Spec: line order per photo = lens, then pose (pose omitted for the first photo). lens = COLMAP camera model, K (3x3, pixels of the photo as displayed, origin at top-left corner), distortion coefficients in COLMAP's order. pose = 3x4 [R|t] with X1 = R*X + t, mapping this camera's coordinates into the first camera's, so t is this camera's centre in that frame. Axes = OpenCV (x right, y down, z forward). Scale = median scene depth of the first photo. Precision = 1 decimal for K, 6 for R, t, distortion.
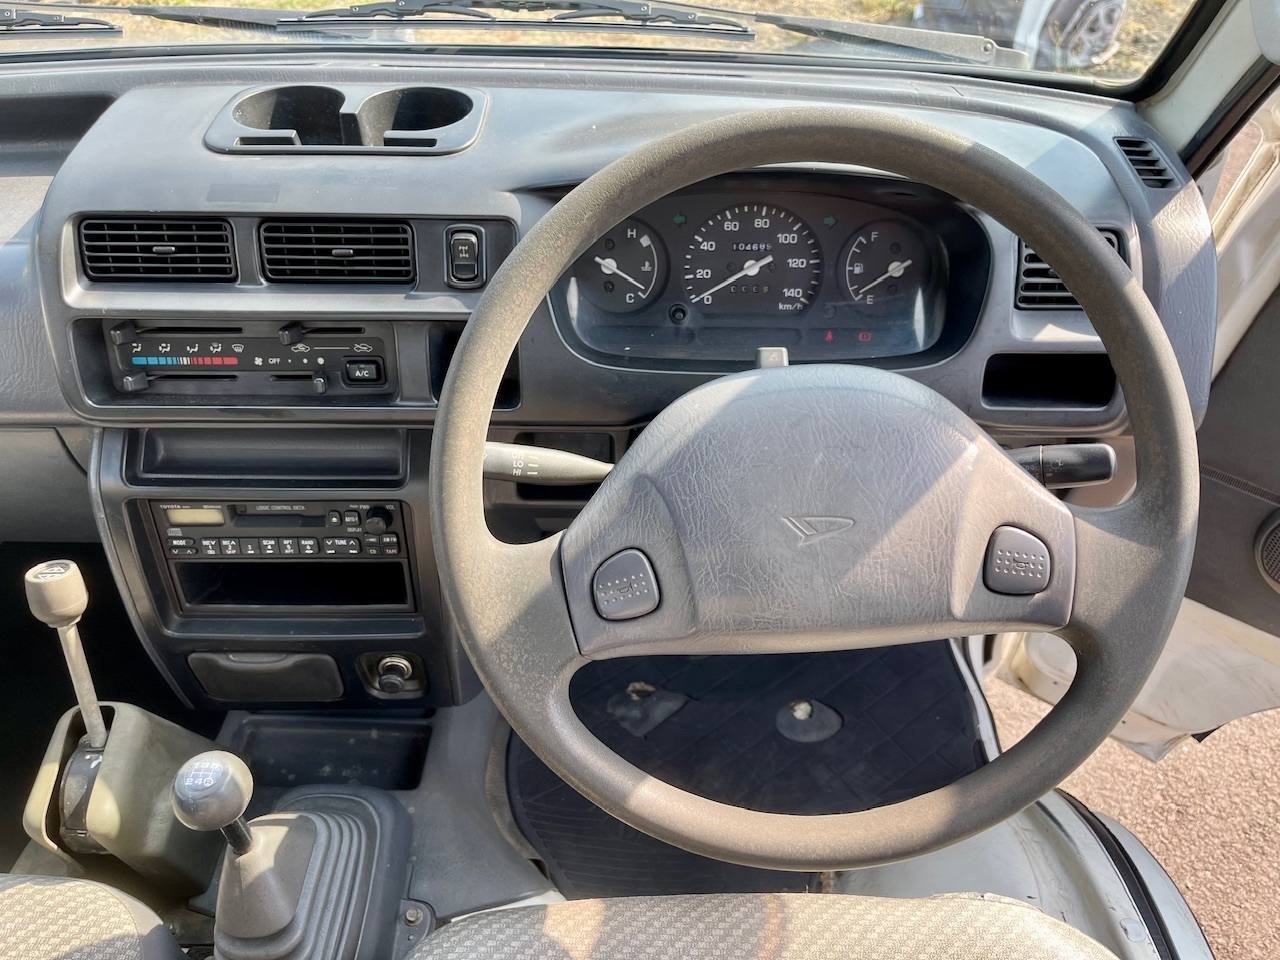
lens RADIAL K [[983.3, 0, 641.4], [0, 983.3, 478.1], [0, 0, 1]] dist [0.059309, -0.085933]
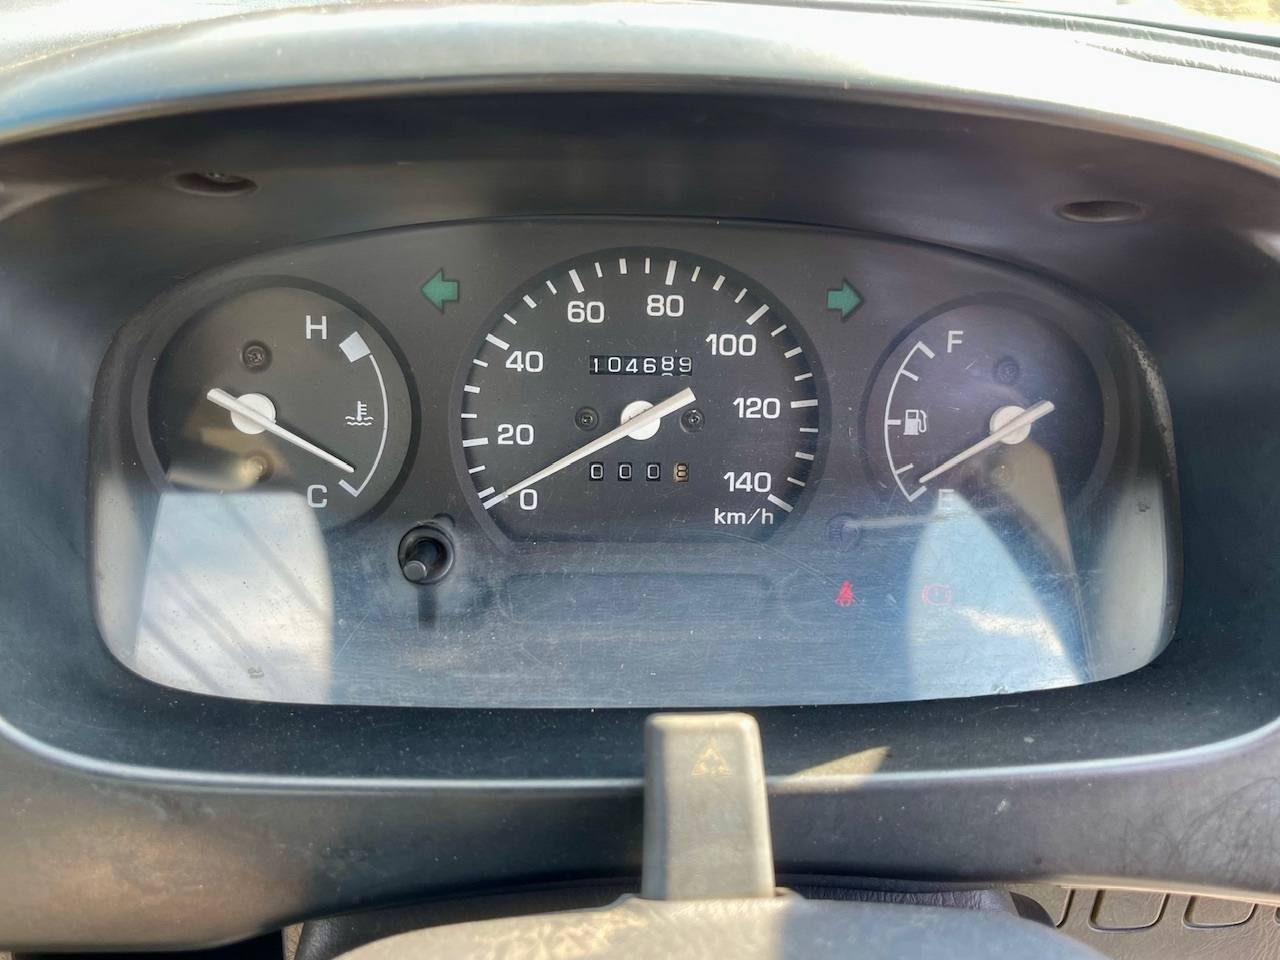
lens RADIAL K [[983.3, 0, 640.2], [0, 983.3, 479.9], [0, 0, 1]] dist [0.059309, -0.085933]
pose [[0.996624, -0.004022, 0.081998, 0.080455], [0.013540, 0.993173, -0.115864, -0.146454], [-0.080973, 0.116583, 0.989875, 0.629107]]
